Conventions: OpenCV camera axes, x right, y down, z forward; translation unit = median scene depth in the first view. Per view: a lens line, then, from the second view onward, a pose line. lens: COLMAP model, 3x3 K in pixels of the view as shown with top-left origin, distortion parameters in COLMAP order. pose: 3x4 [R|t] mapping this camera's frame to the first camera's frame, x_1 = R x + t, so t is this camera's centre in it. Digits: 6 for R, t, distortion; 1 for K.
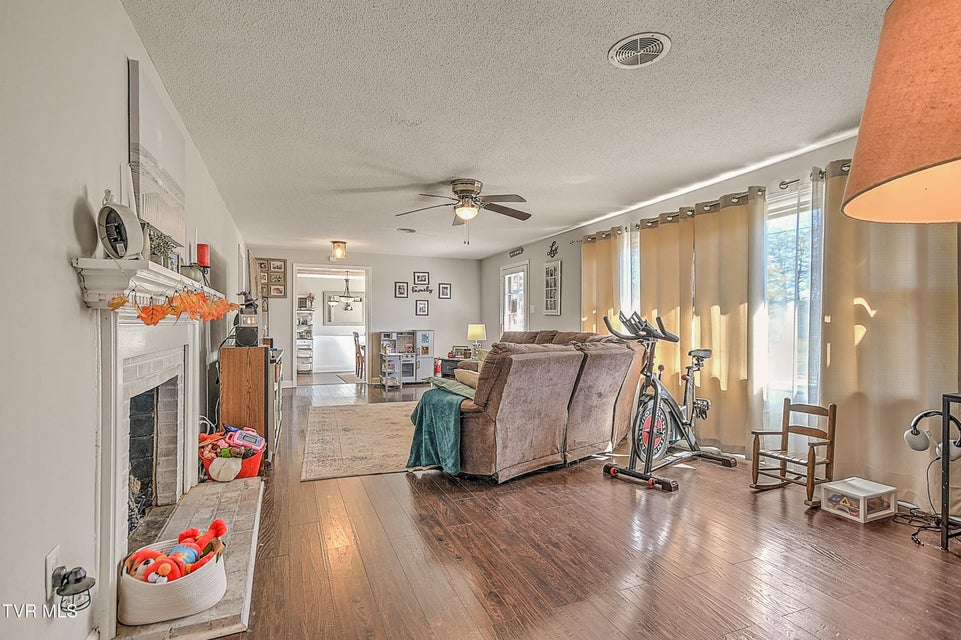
lens RADIAL K [[475.0, 0, 484.3], [0, 475.0, 323.3], [0, 0, 1]] dist [0.033975, -0.003055]
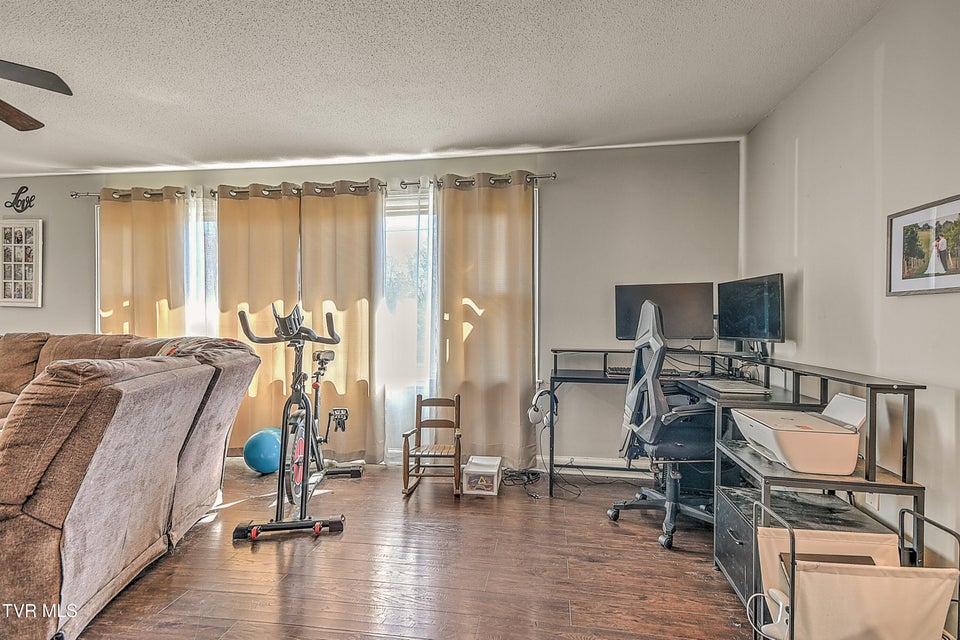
lens RADIAL K [[474.5, 0, 480.4], [0, 474.5, 321.6], [0, 0, 1]] dist [0.033975, -0.003055]
pose [[0.526991, -0.000949, 0.849870, -0.151216], [-0.000373, 0.999999, 0.001348, 0.000034], [-0.849871, -0.001027, 0.526990, 0.343358]]
